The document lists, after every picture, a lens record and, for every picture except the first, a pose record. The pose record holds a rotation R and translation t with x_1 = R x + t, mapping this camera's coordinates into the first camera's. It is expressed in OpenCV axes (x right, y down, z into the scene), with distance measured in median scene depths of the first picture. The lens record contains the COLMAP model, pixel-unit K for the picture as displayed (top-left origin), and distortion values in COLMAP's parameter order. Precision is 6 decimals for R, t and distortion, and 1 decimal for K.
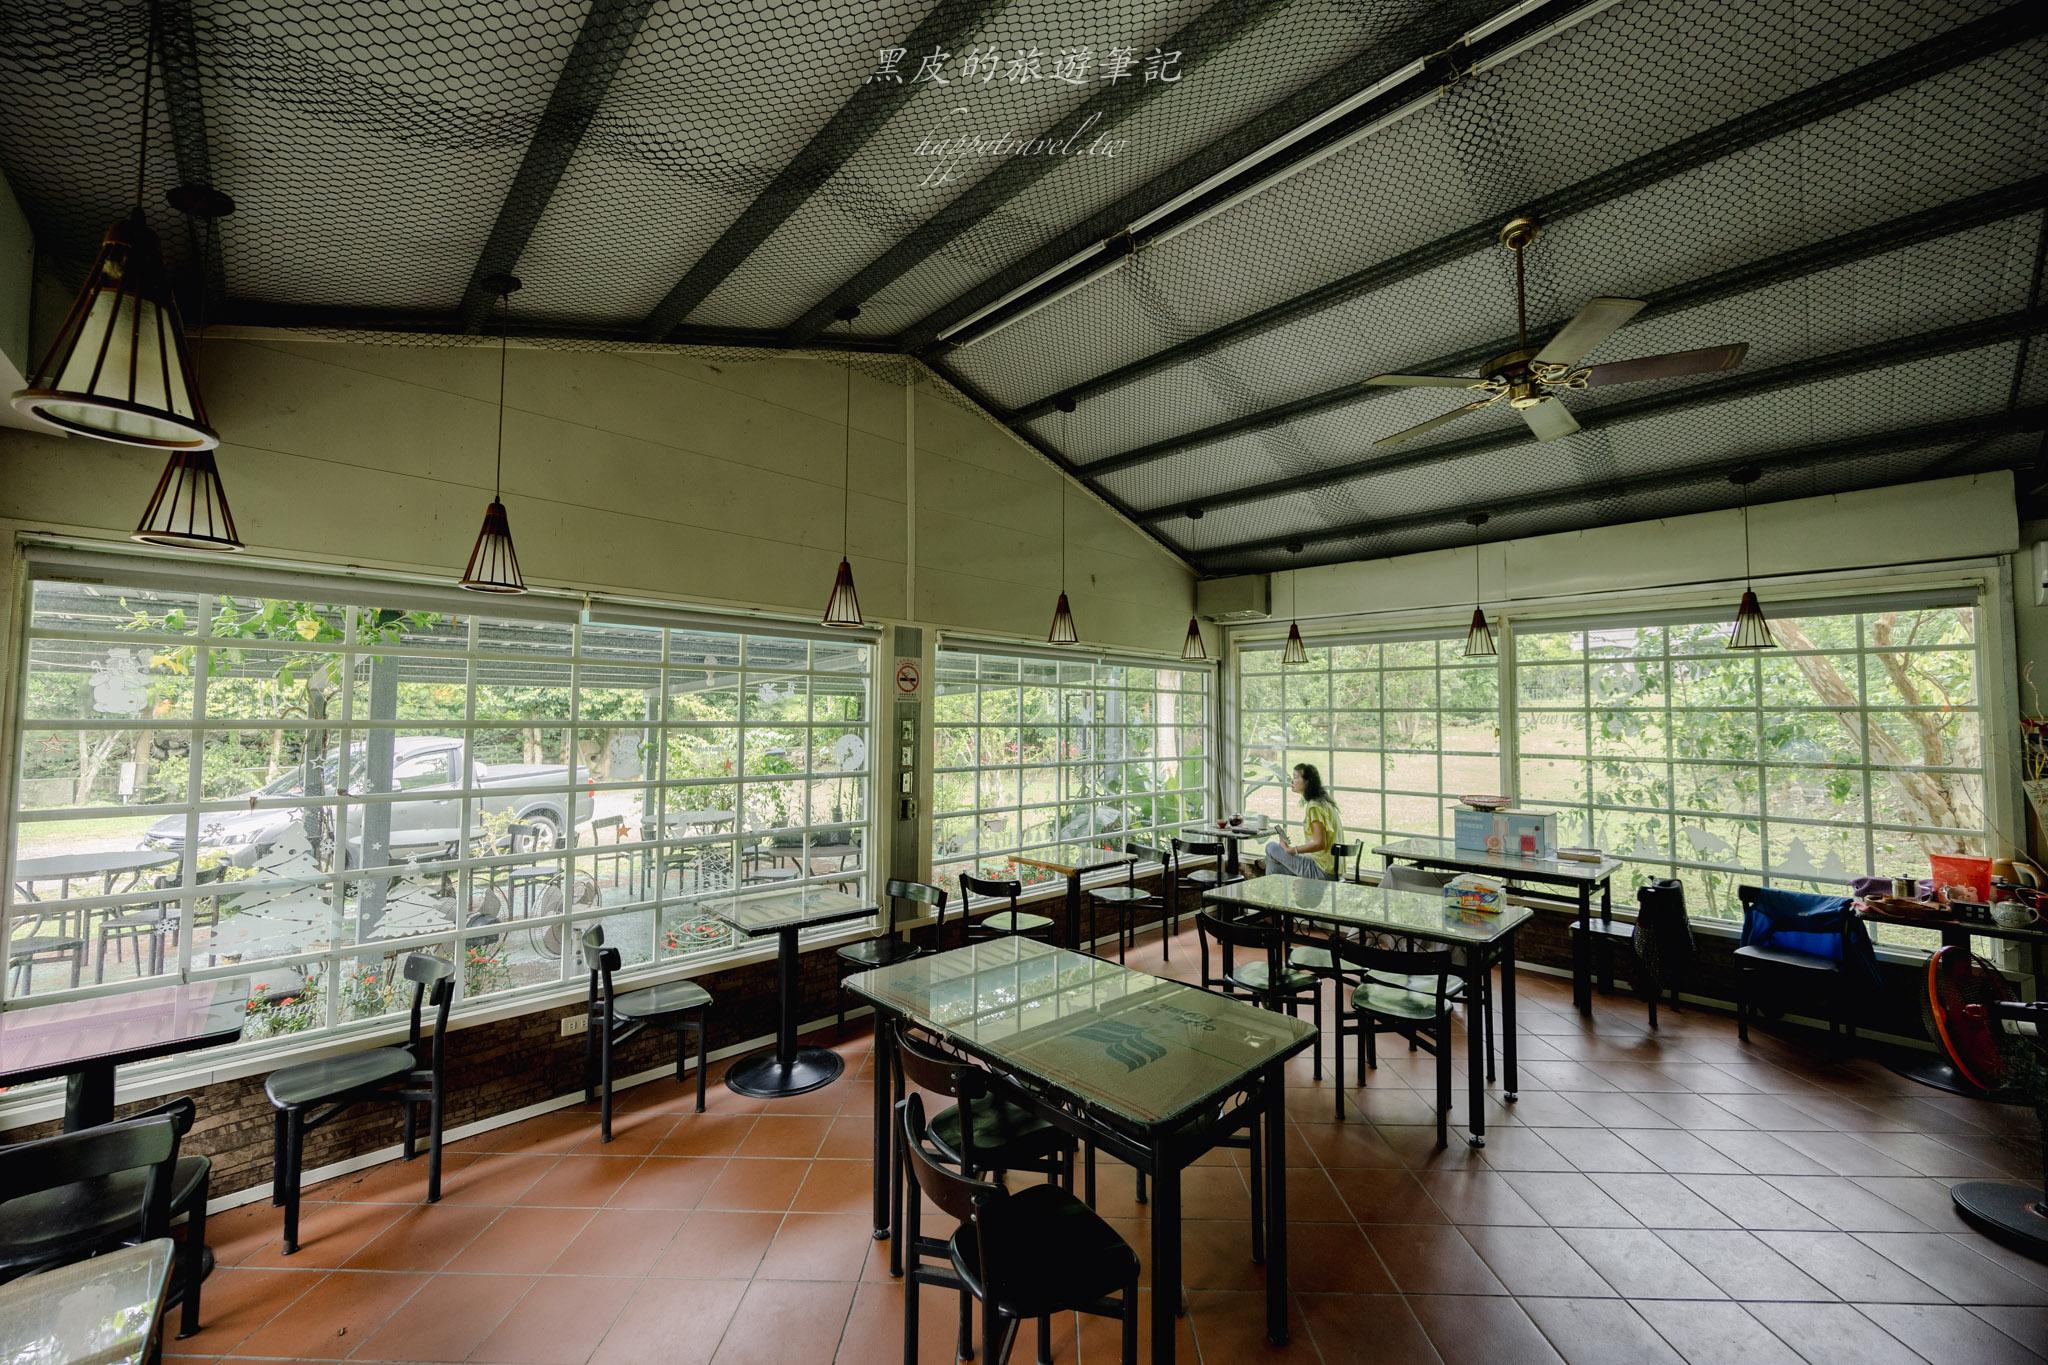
lens RADIAL K [[779.4, 0, 1024.0], [0, 779.4, 682.5], [0, 0, 1]] dist [0.018337, 0.000156]
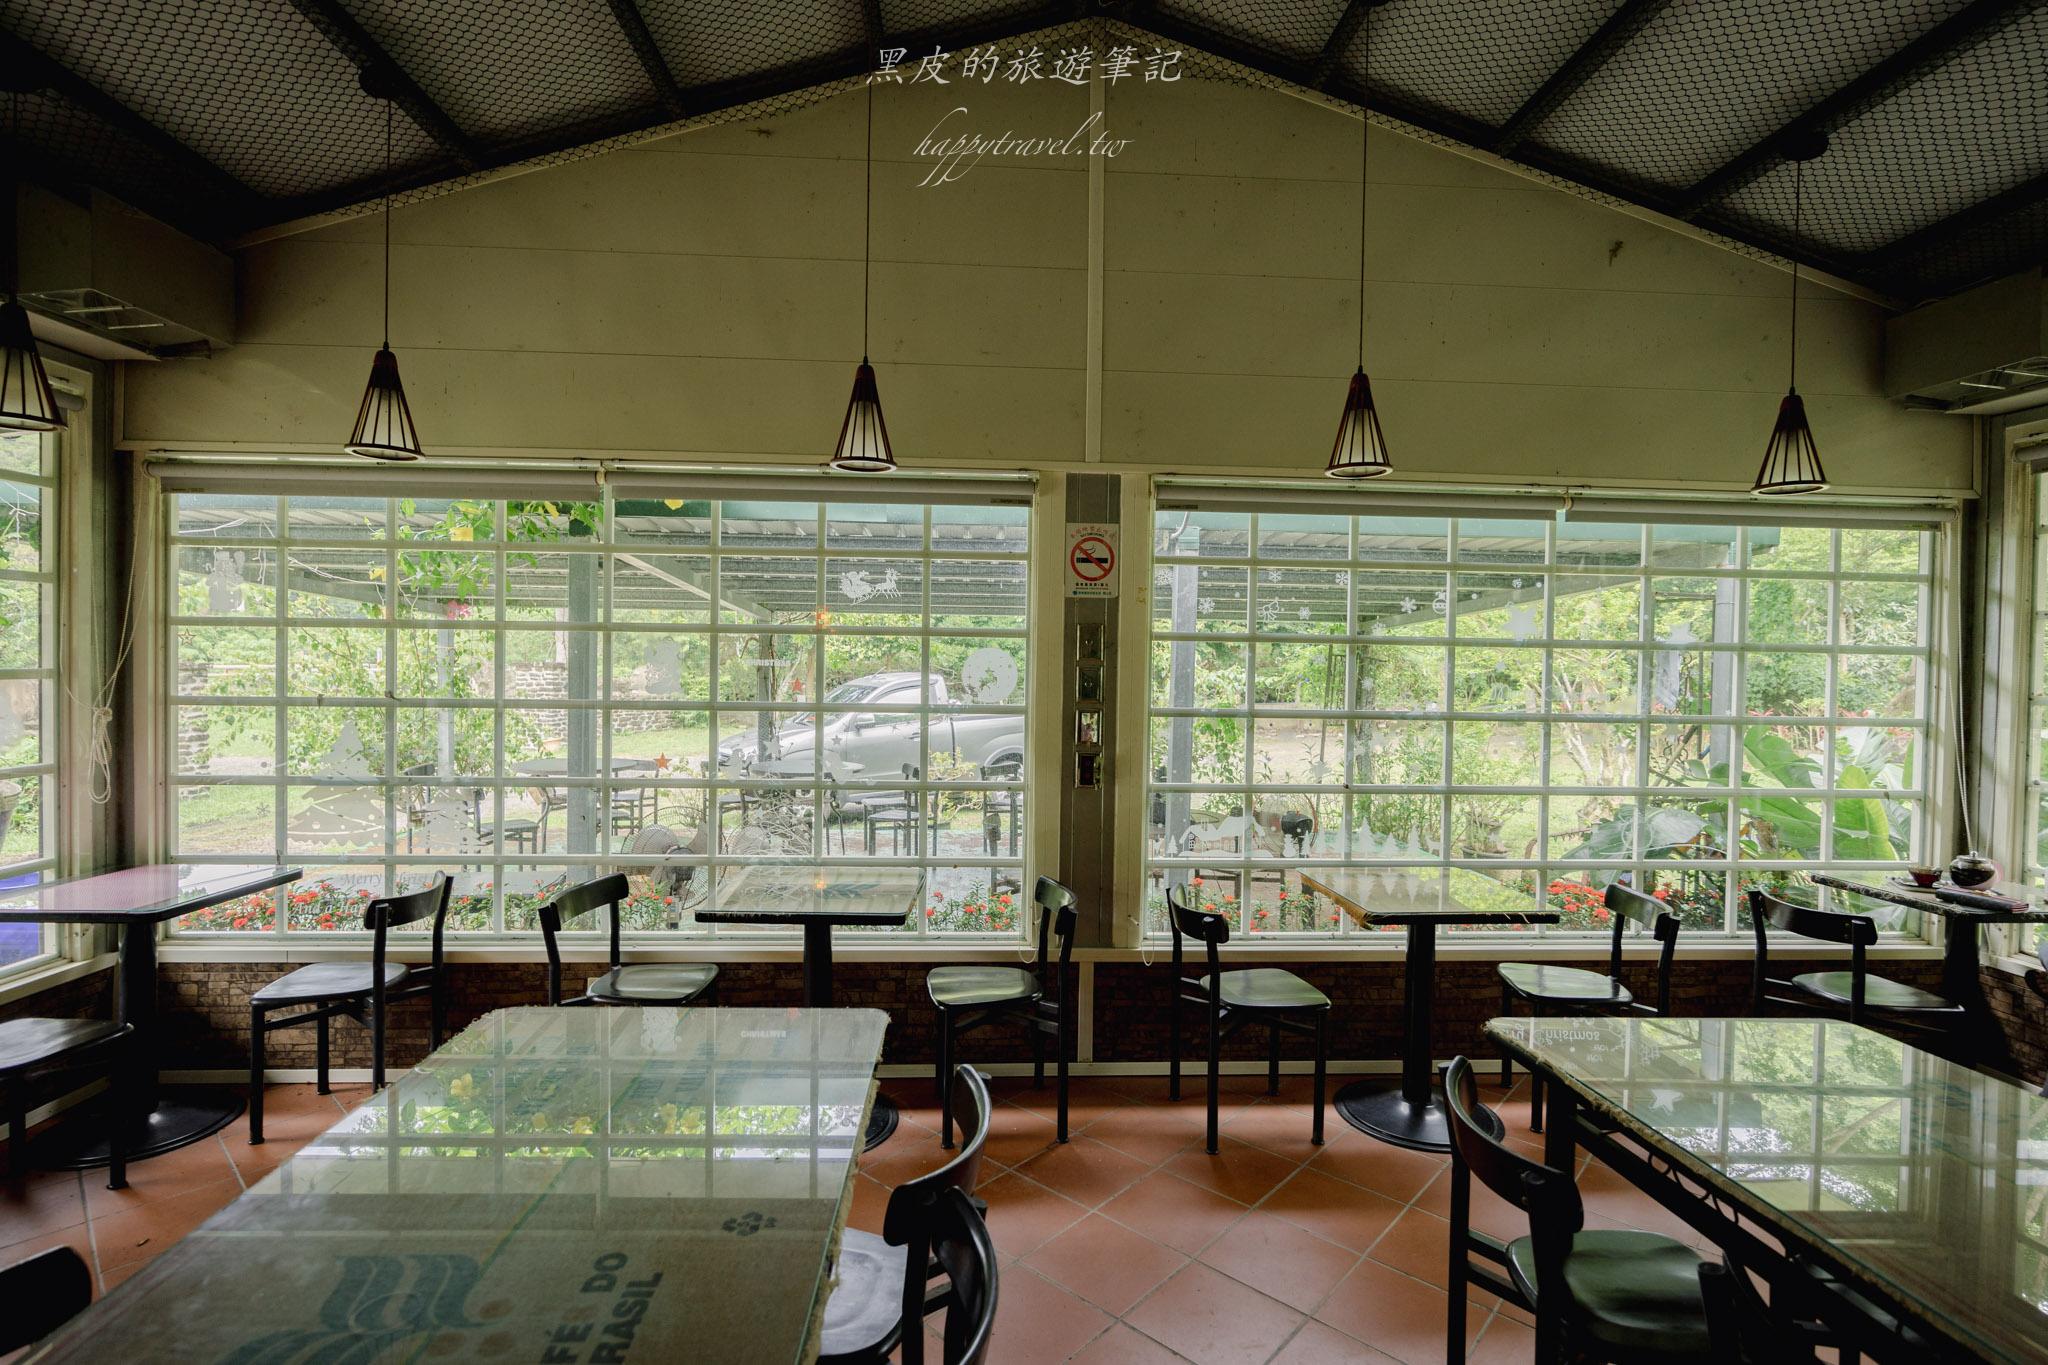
lens RADIAL K [[1035.4, 0, 1019.9], [0, 1035.4, 650.7], [0, 0, 1]] dist [0.000549, 0.000115]
pose [[0.763086, 0.017073, -0.646072, 0.271426], [0.019736, 0.998569, 0.049700, 0.020706], [0.645996, -0.050676, 0.761657, 0.276960]]
